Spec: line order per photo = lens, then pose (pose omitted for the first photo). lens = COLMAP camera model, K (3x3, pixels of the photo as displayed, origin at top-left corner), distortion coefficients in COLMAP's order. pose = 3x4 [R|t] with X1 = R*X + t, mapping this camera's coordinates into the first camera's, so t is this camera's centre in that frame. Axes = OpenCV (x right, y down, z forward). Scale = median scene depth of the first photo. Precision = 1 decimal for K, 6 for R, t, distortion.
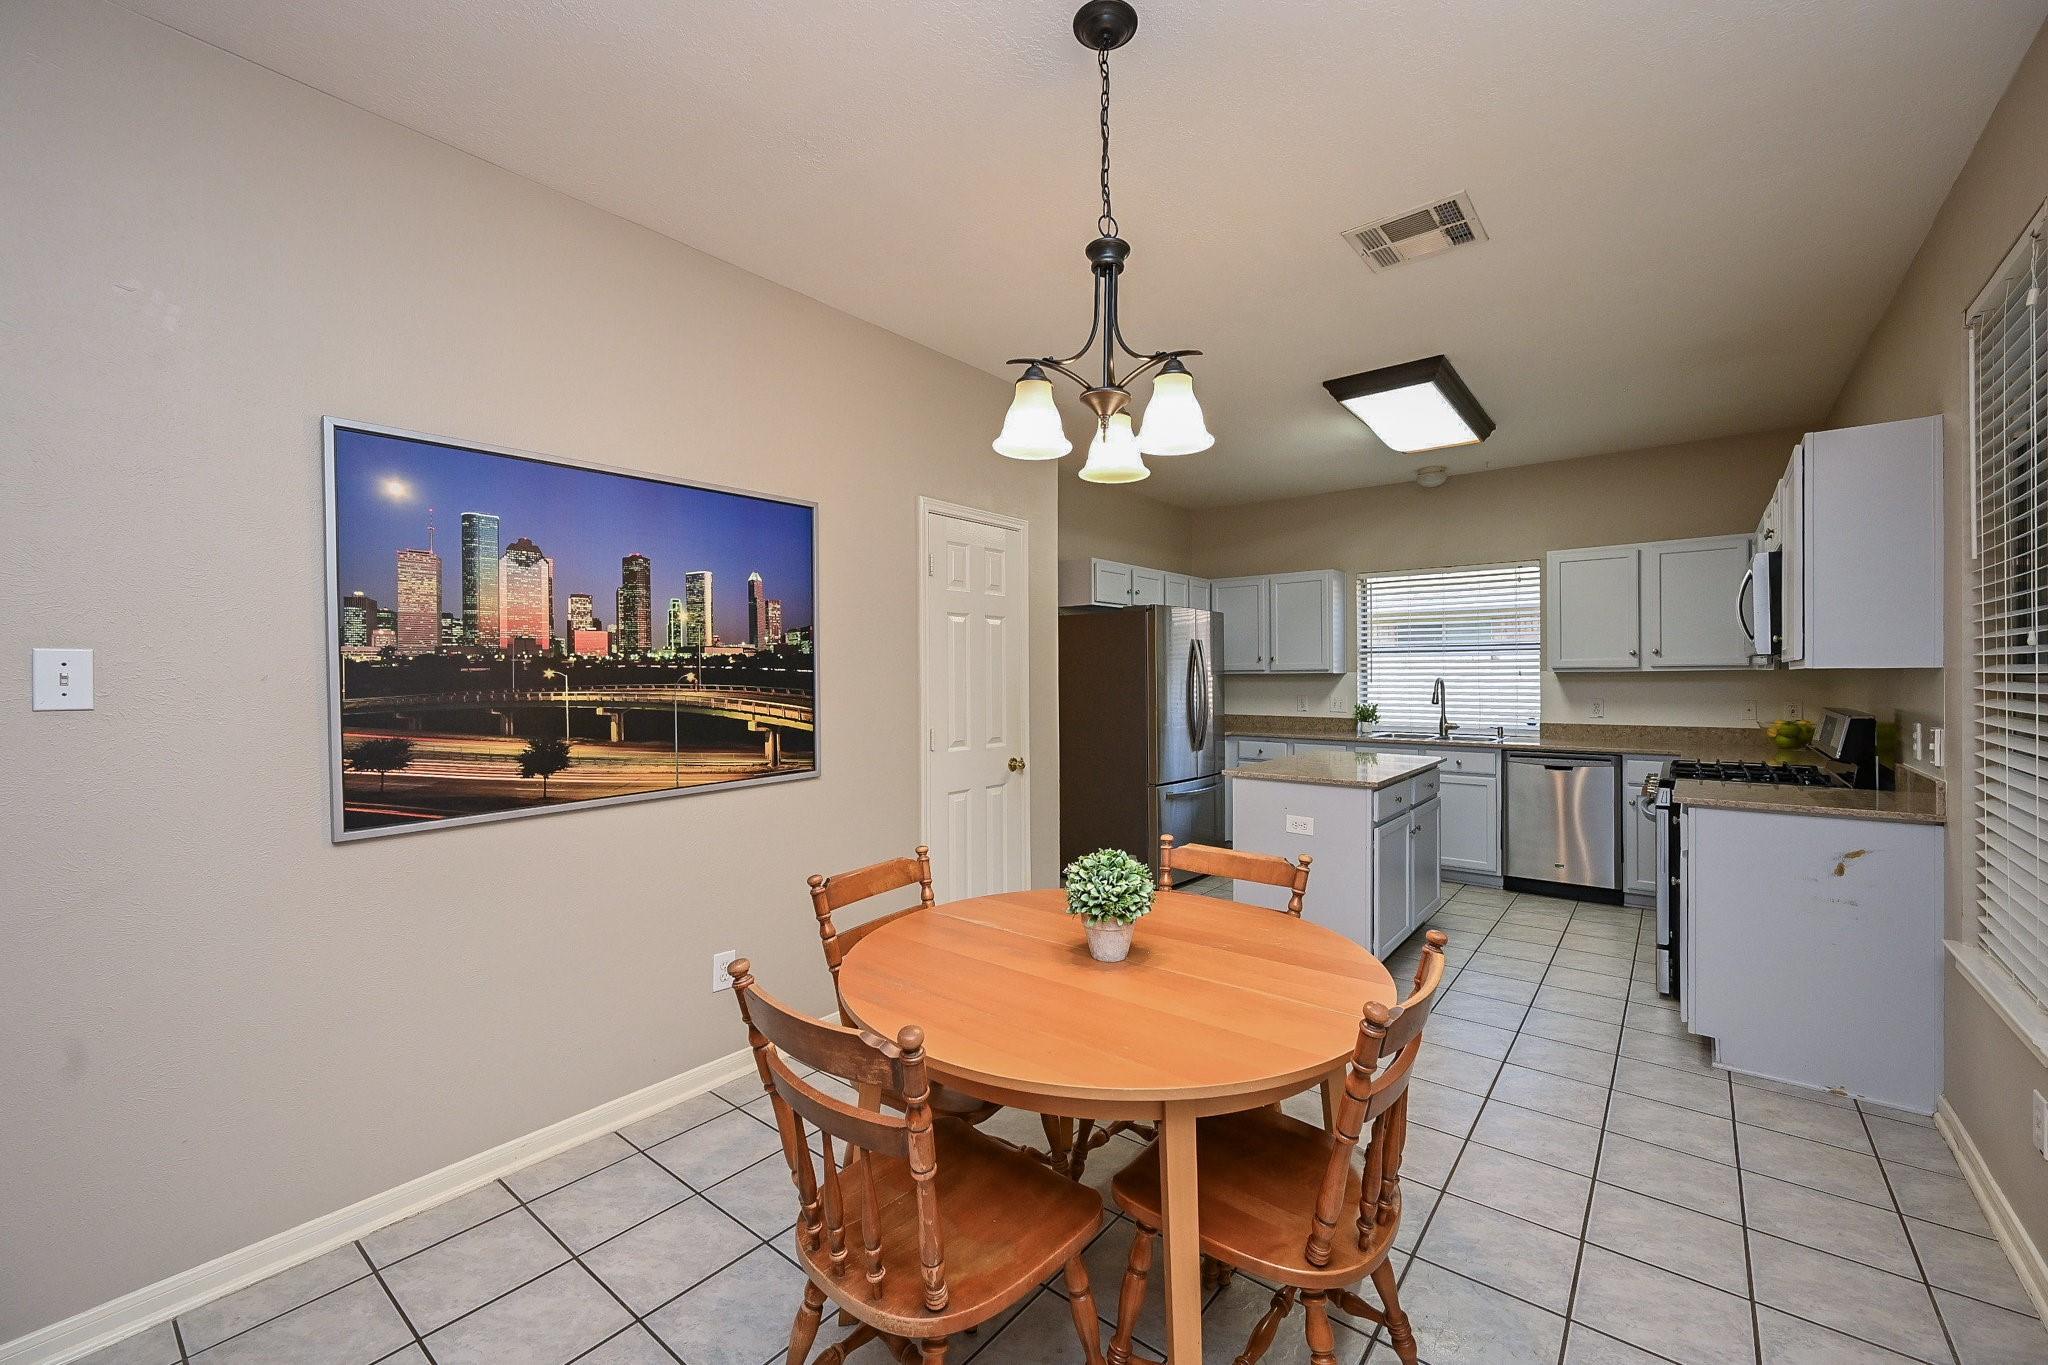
lens RADIAL K [[846.1, 0, 1018.4], [0, 846.1, 681.2], [0, 0, 1]] dist [-0.003132, 0.002007]
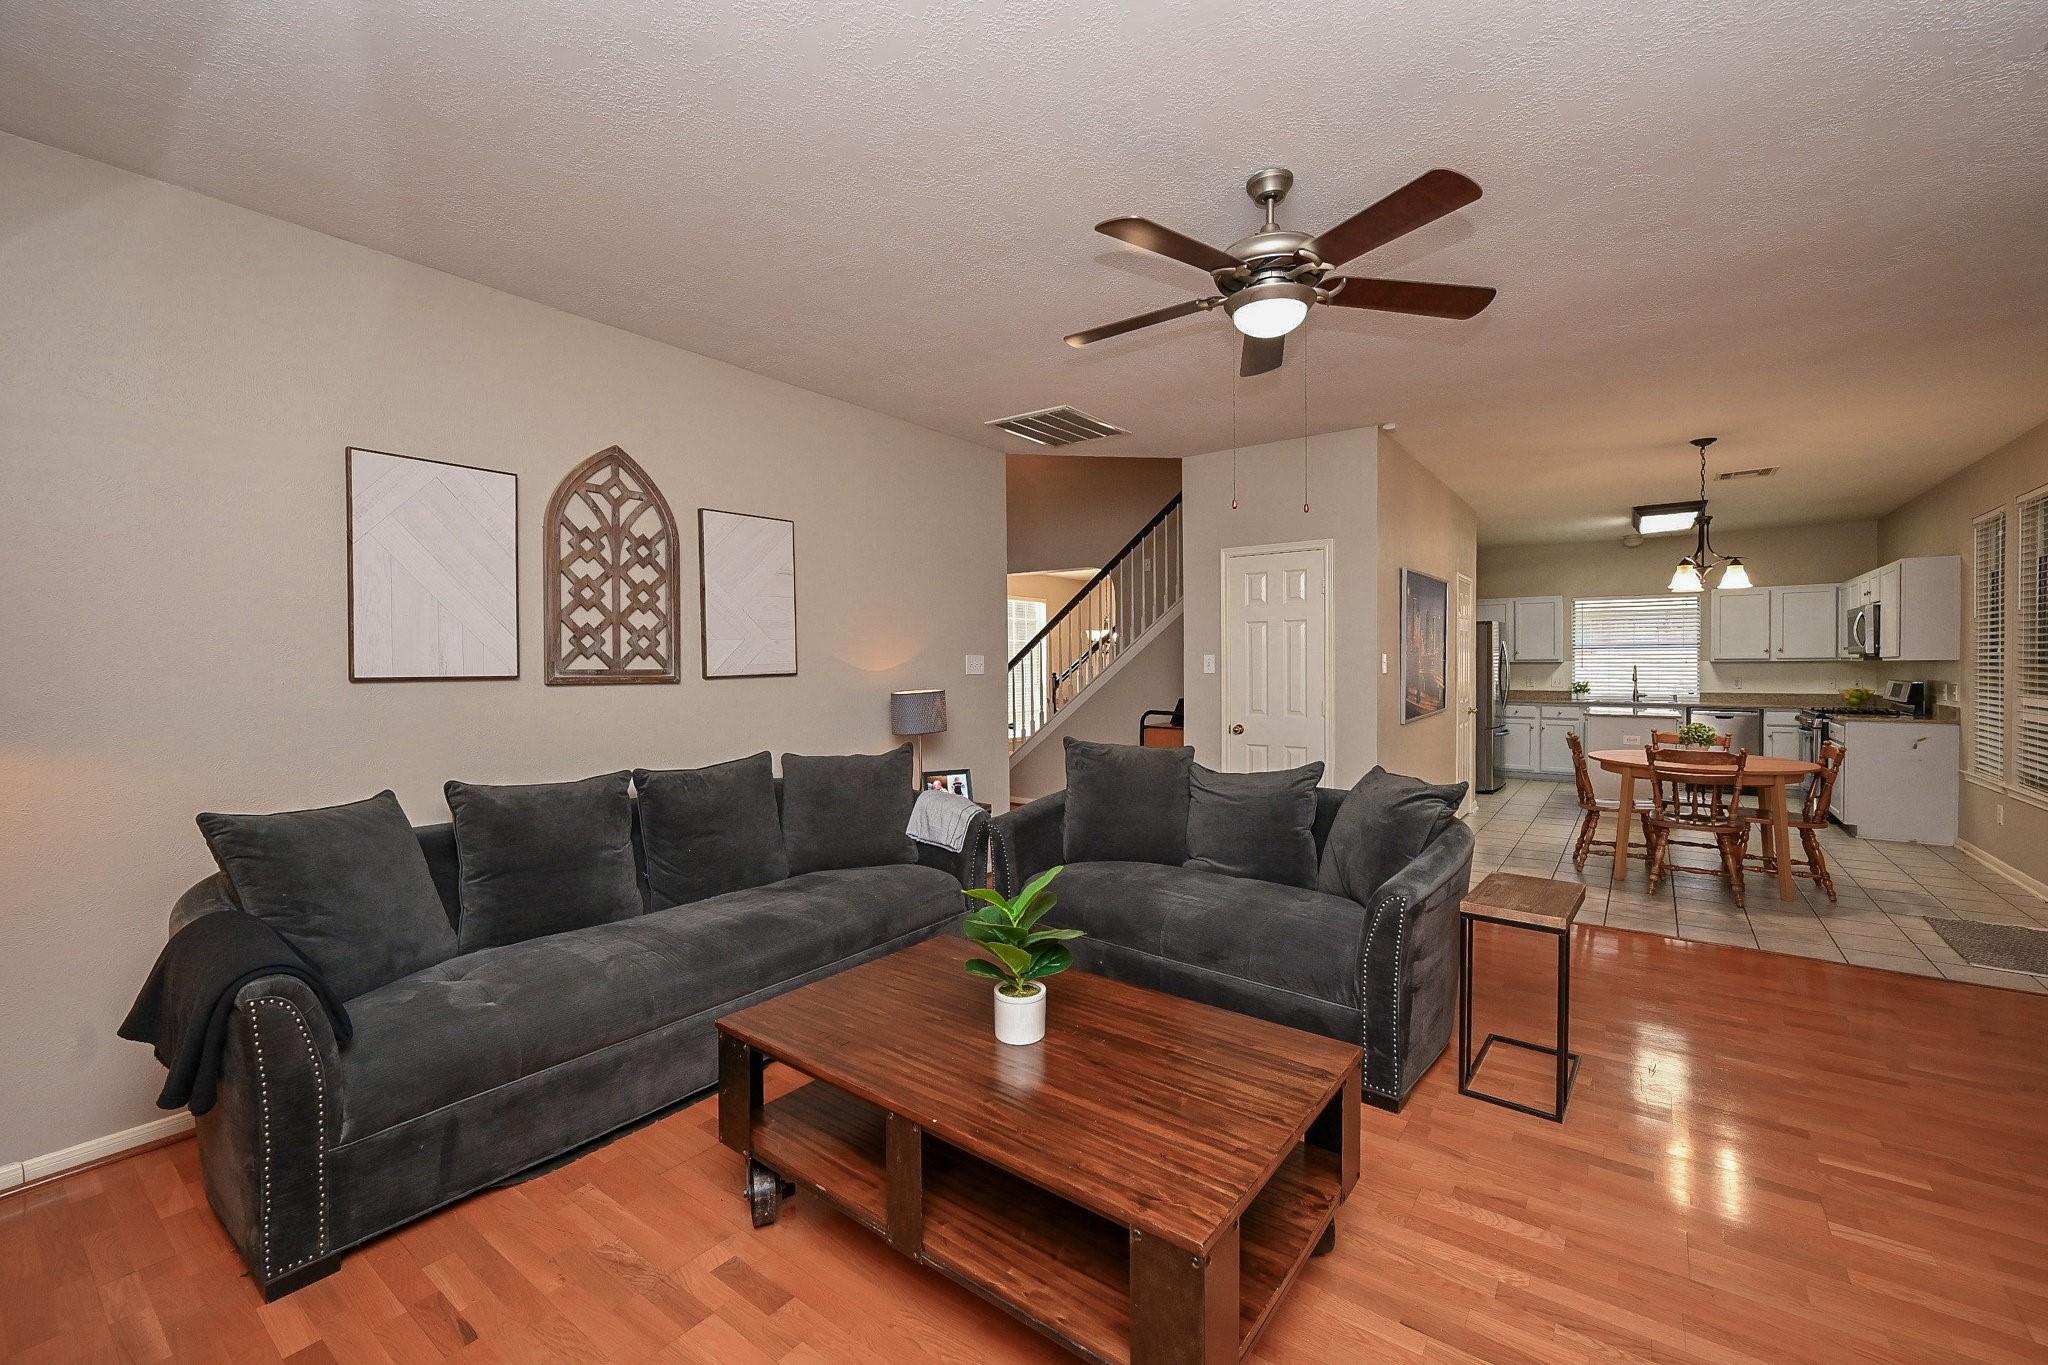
lens RADIAL K [[846.1, 0, 1026.6], [0, 846.1, 679.5], [0, 0, 1]] dist [-0.003132, 0.002007]
pose [[0.999441, 0.001028, 0.033424, -0.811380], [-0.001434, 0.999925, 0.012136, 0.006938], [-0.033409, -0.012177, 0.999368, -0.649568]]
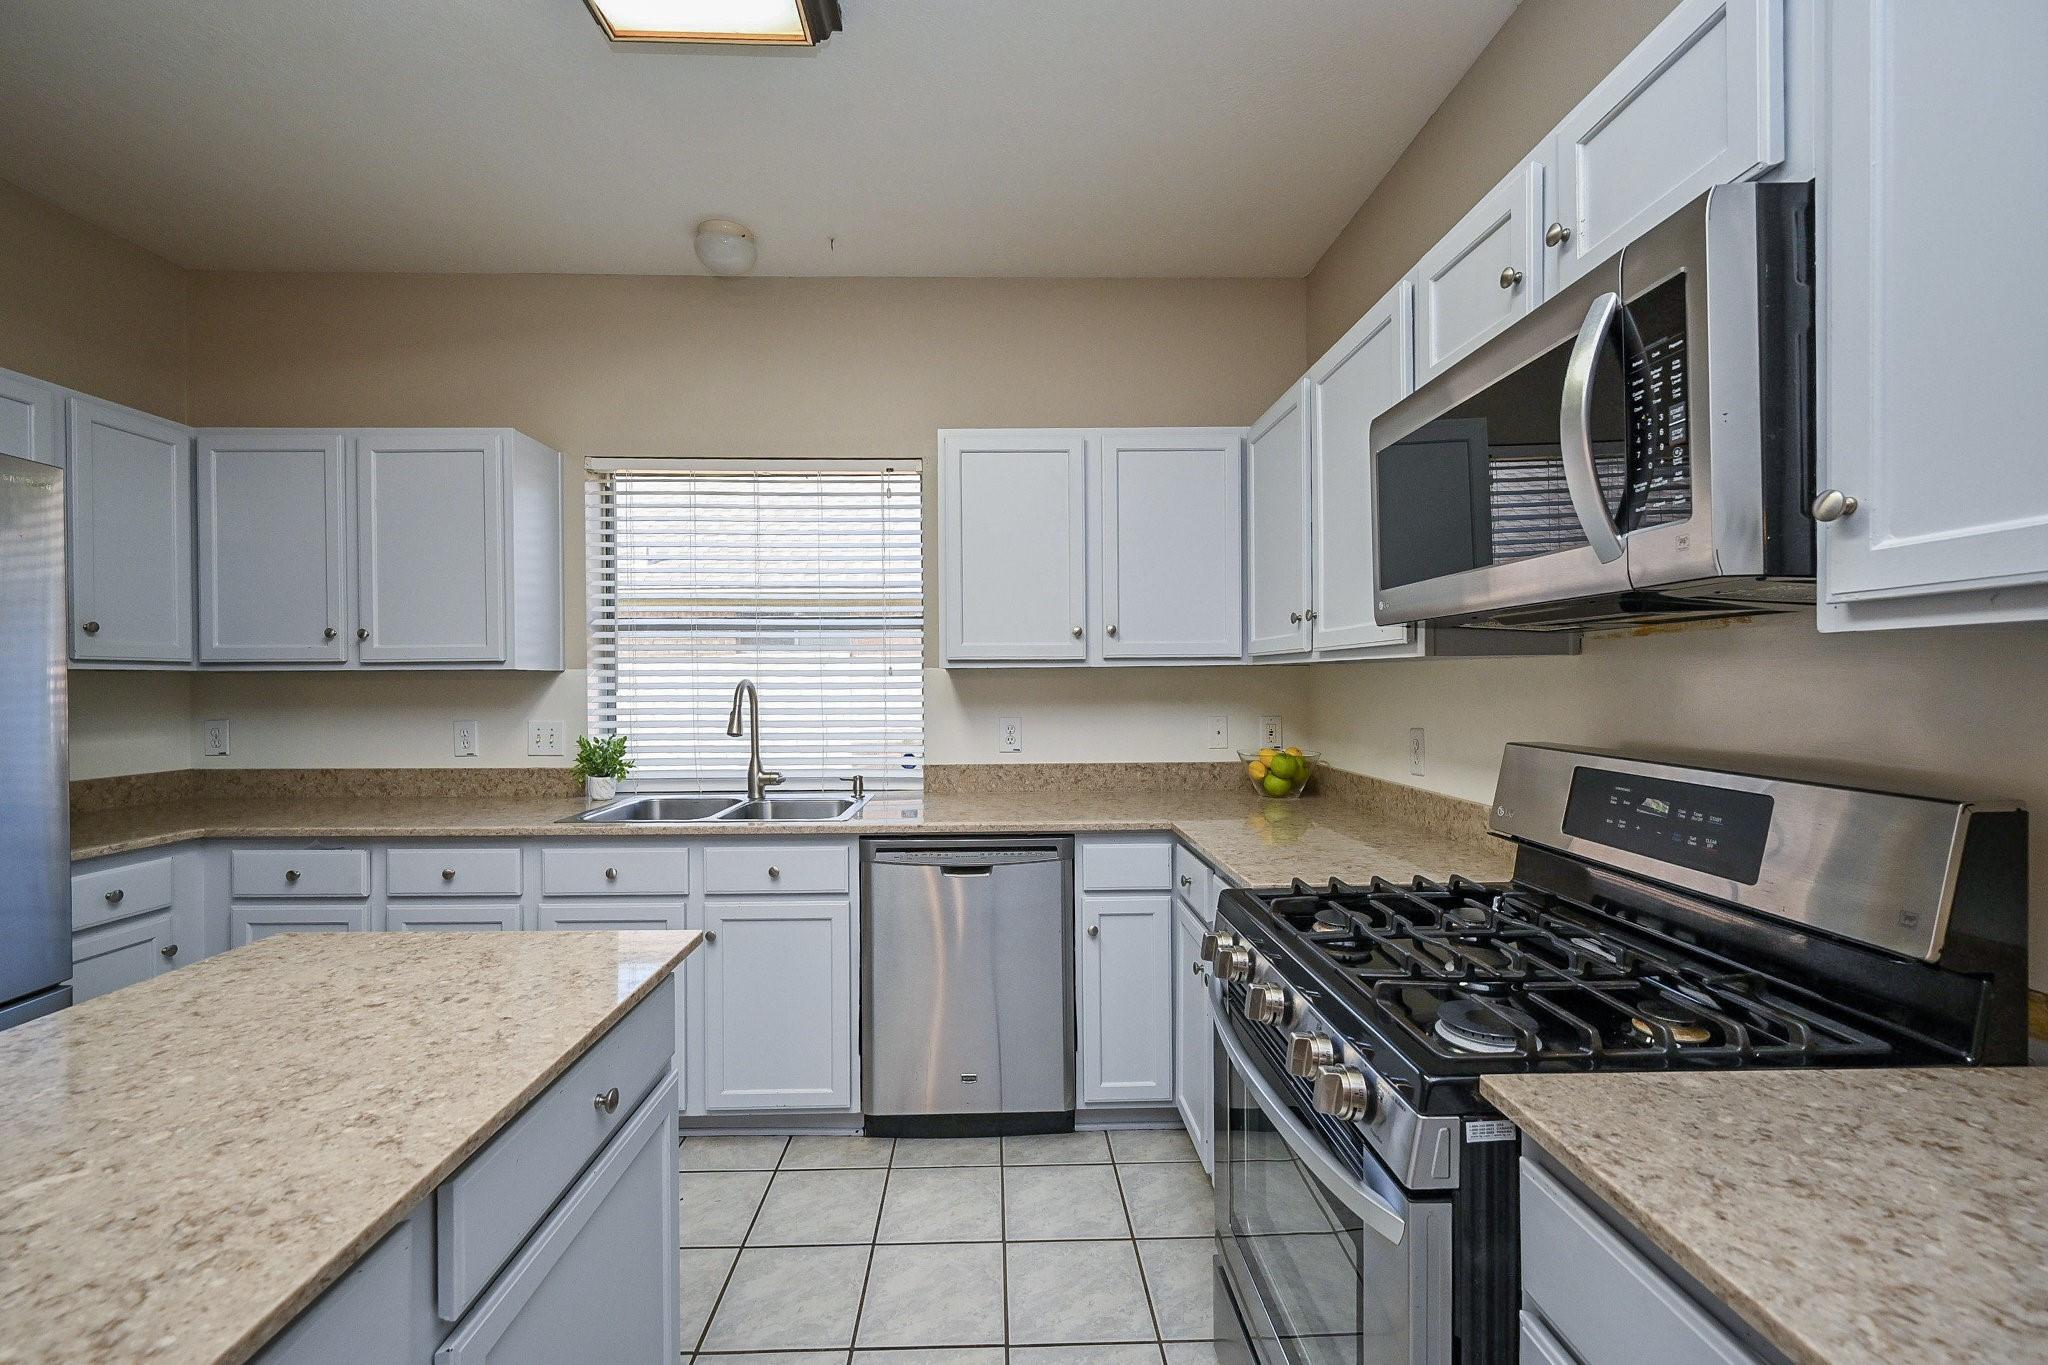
lens RADIAL K [[846.1, 0, 1013.7], [0, 846.1, 683.5], [0, 0, 1]] dist [-0.003132, 0.002007]
pose [[0.771819, -0.000924, 0.635841, 0.350687], [0.004540, 0.999981, -0.004057, 0.000700], [-0.635826, 0.006018, 0.771809, 0.602042]]
